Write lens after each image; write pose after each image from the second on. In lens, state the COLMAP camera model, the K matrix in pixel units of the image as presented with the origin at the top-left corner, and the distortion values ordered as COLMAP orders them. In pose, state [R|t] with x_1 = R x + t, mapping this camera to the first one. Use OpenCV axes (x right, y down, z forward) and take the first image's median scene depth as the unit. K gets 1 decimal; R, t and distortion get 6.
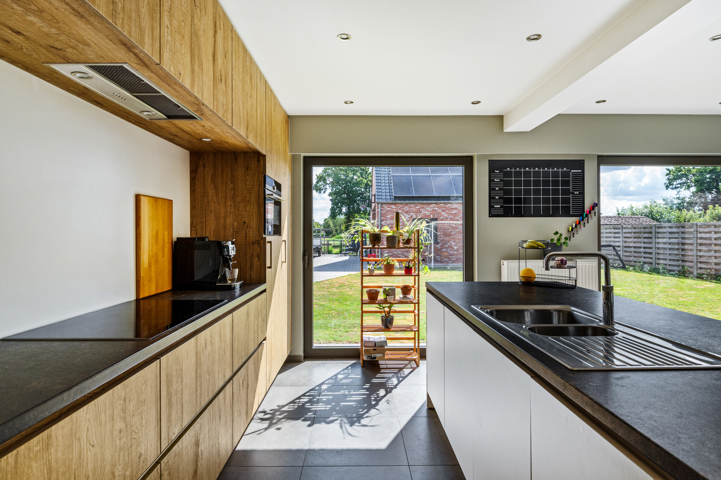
lens RADIAL K [[393.8, 0, 366.0], [0, 393.8, 238.7], [0, 0, 1]] dist [0.003727, -0.006582]
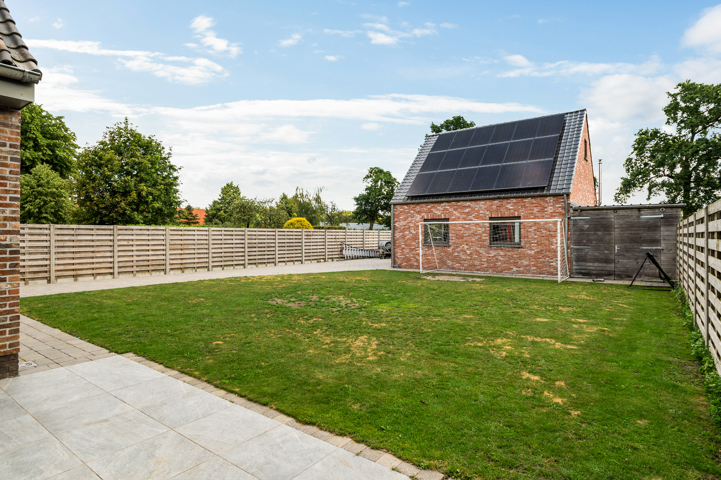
lens RADIAL K [[393.8, 0, 374.7], [0, 393.8, 235.8], [0, 0, 1]] dist [0.003727, -0.006582]
pose [[0.800464, 0.002300, -0.599377, 0.744460], [-0.009538, 0.999915, -0.008901, -0.003806], [0.599305, 0.012842, 0.800418, 0.252258]]
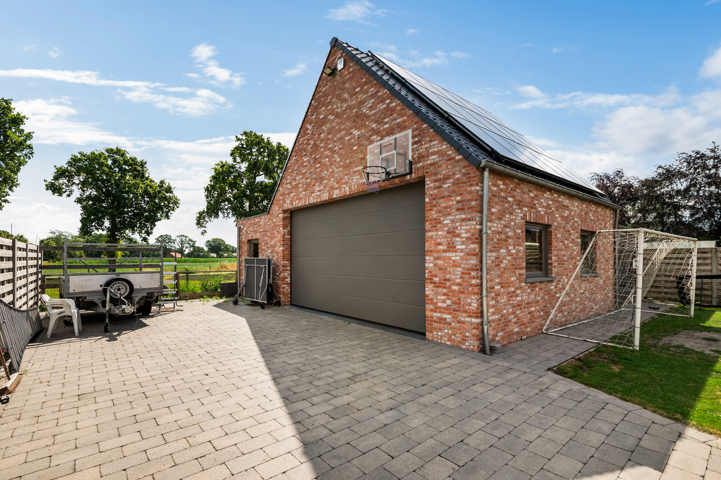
lens RADIAL K [[337.0, 0, 360.7], [0, 337.0, 259.2], [0, 0, 1]] dist [-0.010427, -0.001048]
pose [[0.784574, 0.004184, 0.620021, -0.286474], [0.003469, 0.999932, -0.011138, -0.012522], [-0.620026, 0.010890, 0.784506, 1.082026]]
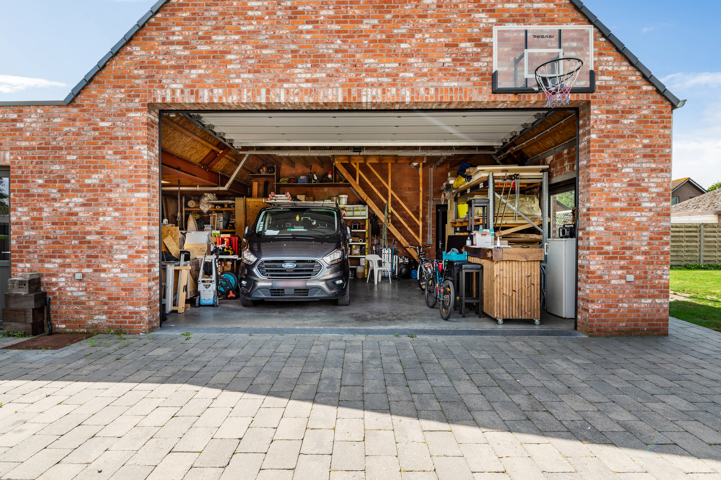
lens RADIAL K [[393.8, 0, 357.9], [0, 393.8, 240.1], [0, 0, 1]] dist [0.003727, -0.006582]
pose [[0.026078, -0.003389, 0.999654, -0.312889], [0.014633, 0.999888, 0.003008, -0.004063], [-0.999553, 0.014550, 0.026125, 1.551968]]
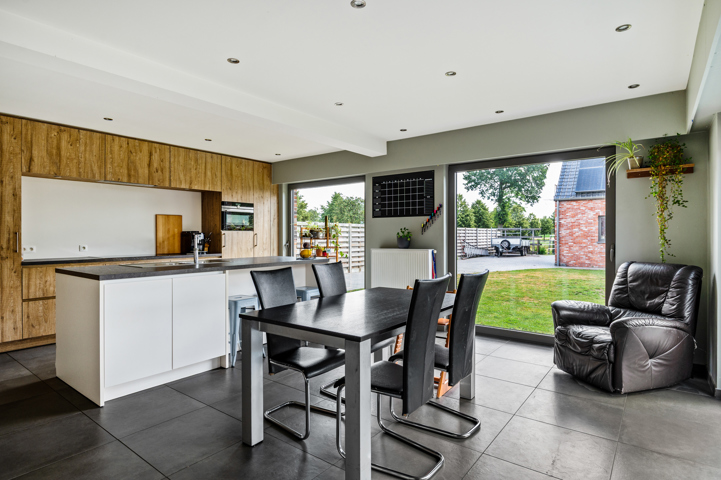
lens RADIAL K [[393.8, 0, 367.6], [0, 393.8, 238.9], [0, 0, 1]] dist [0.003727, -0.006582]
pose [[0.793749, 0.008978, -0.608179, 0.317310], [-0.009211, 0.999954, 0.002739, 0.004476], [0.608176, 0.003428, 0.793795, -0.033128]]
